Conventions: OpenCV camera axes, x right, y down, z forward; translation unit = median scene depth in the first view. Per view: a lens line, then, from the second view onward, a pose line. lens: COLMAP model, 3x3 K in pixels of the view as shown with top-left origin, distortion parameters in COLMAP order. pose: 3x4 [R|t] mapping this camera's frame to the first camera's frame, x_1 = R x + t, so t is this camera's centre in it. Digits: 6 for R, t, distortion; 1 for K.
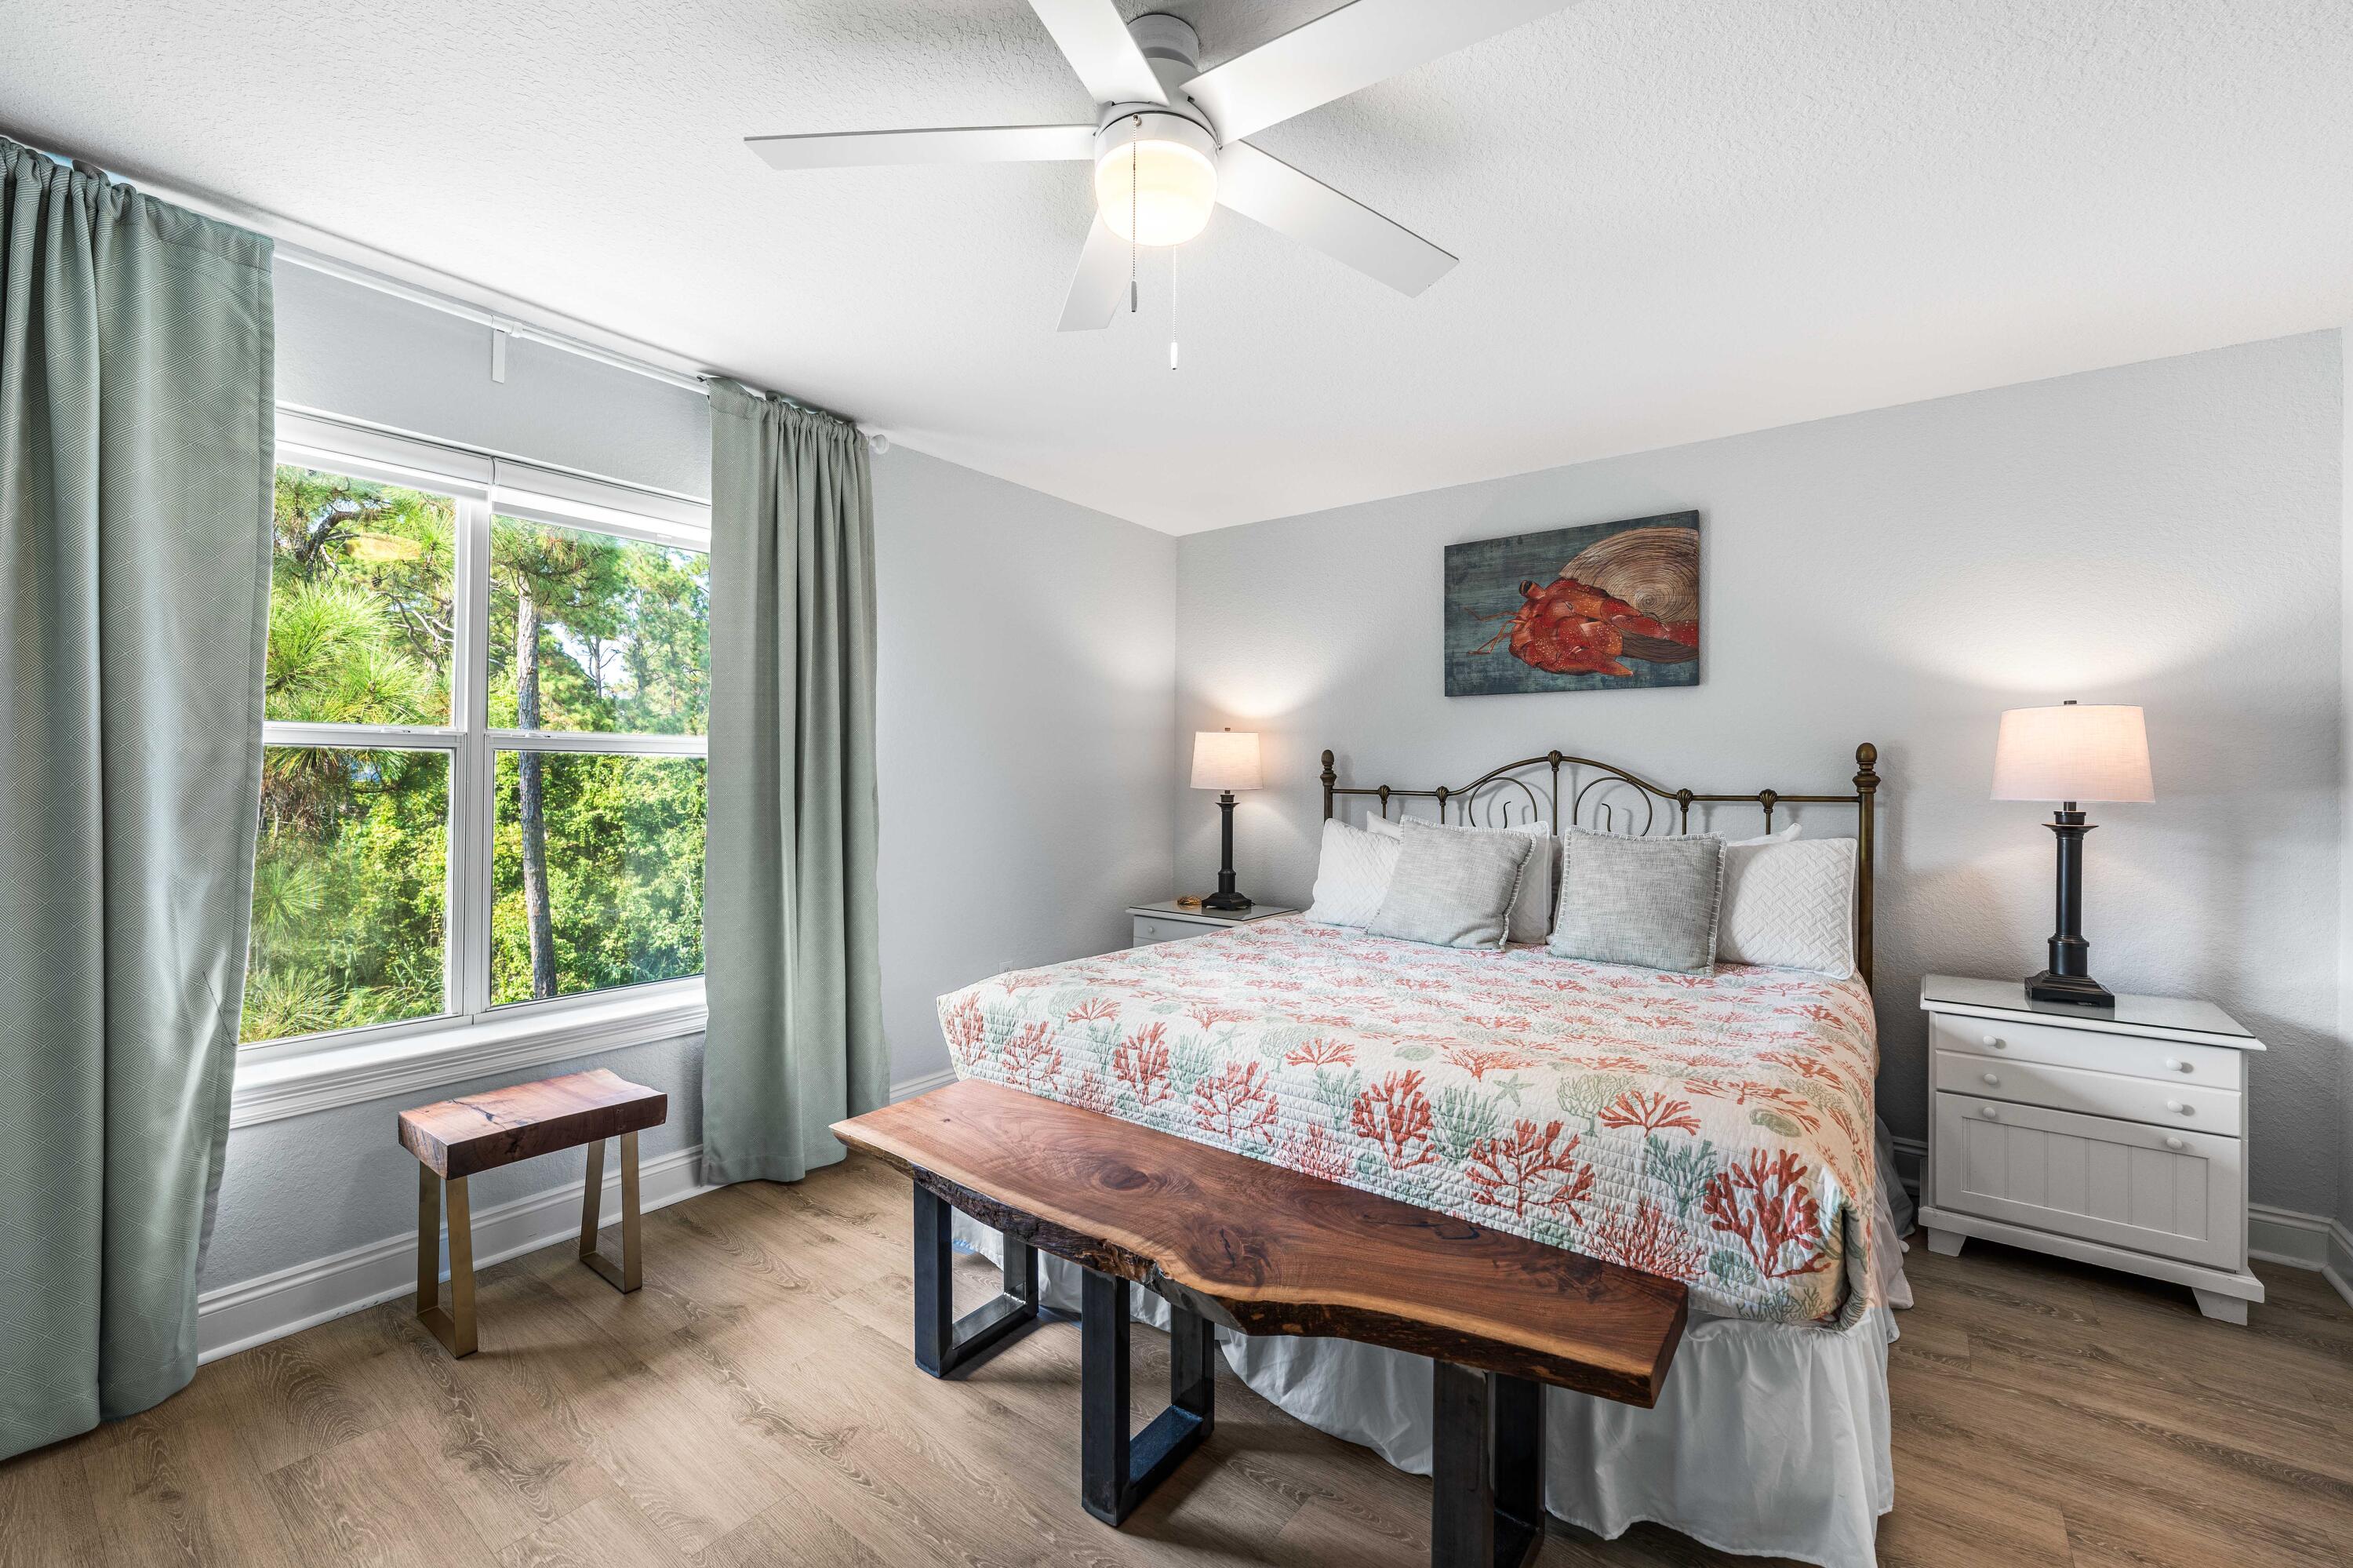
lens RADIAL K [[965.9, 0, 1172.1], [0, 965.9, 775.4], [0, 0, 1]] dist [-0.001816, 0.000027]
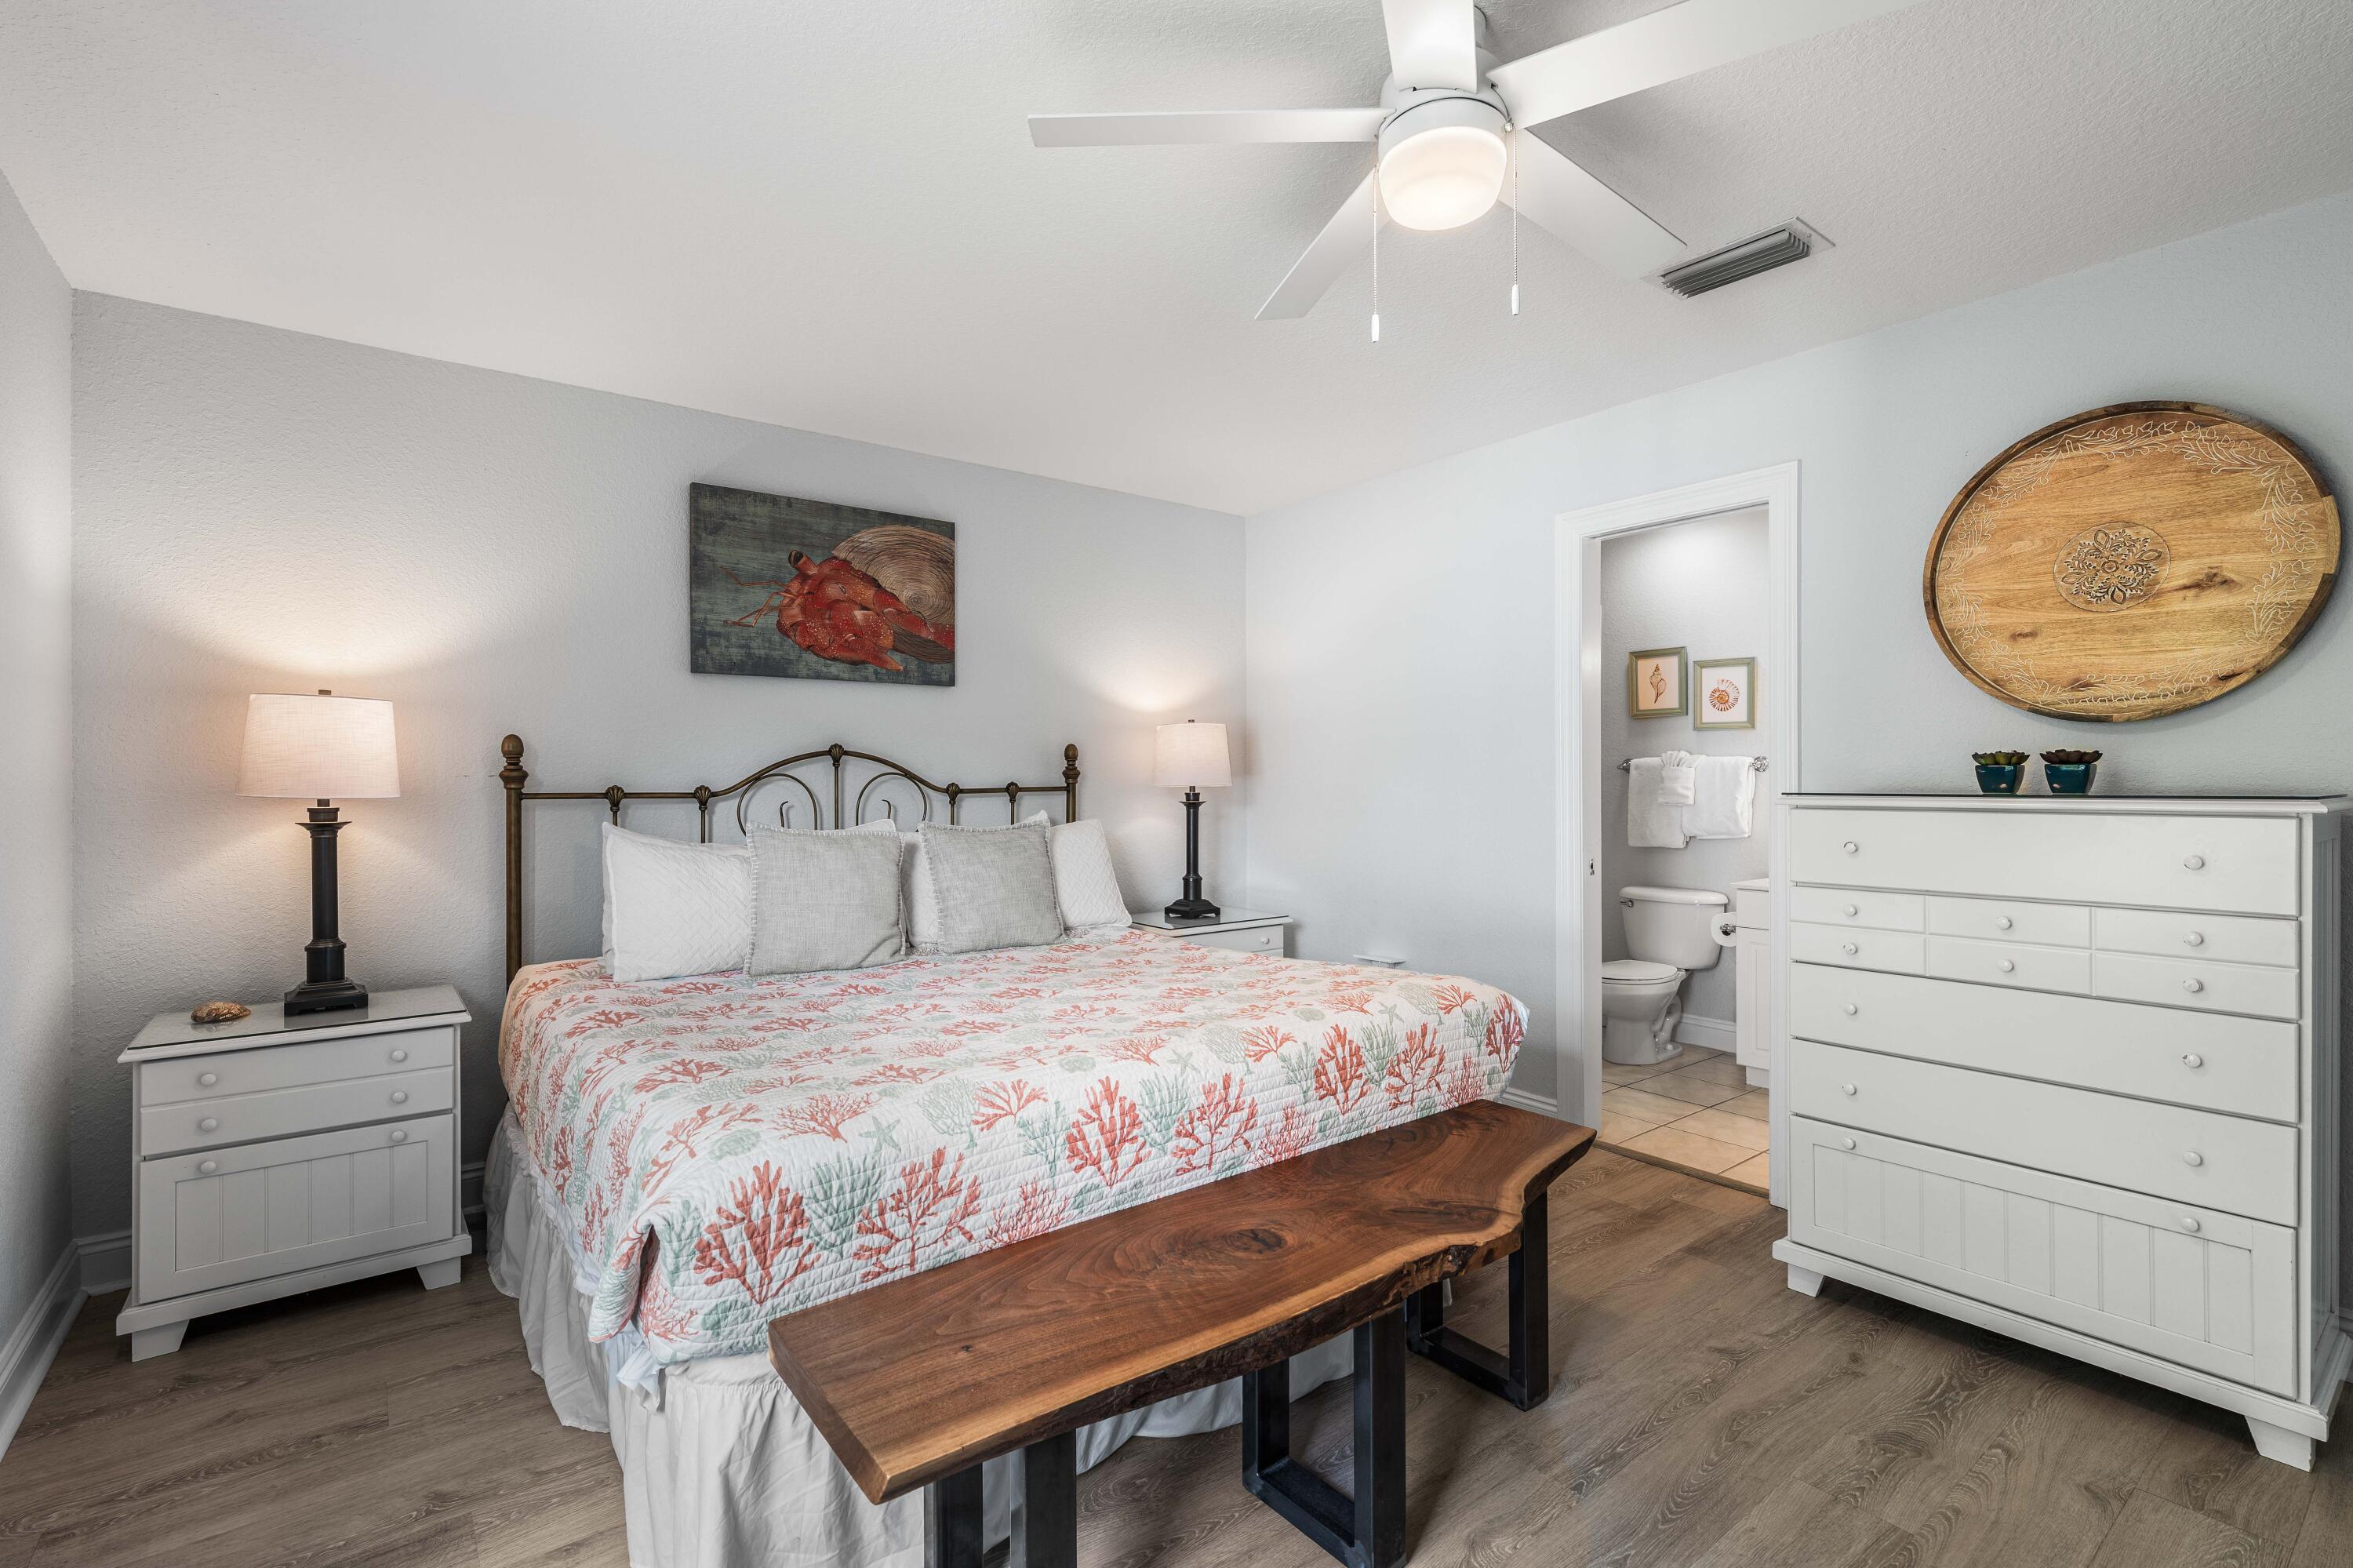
lens RADIAL K [[1063.1, 0, 1176.5], [0, 1063.1, 784.0], [0, 0, 1]] dist [0.002478, -0.000030]
pose [[0.256564, -0.014426, 0.966420, -0.535918], [0.007510, 0.999888, 0.012932, 0.001695], [-0.966498, 0.003940, 0.256644, 0.457491]]
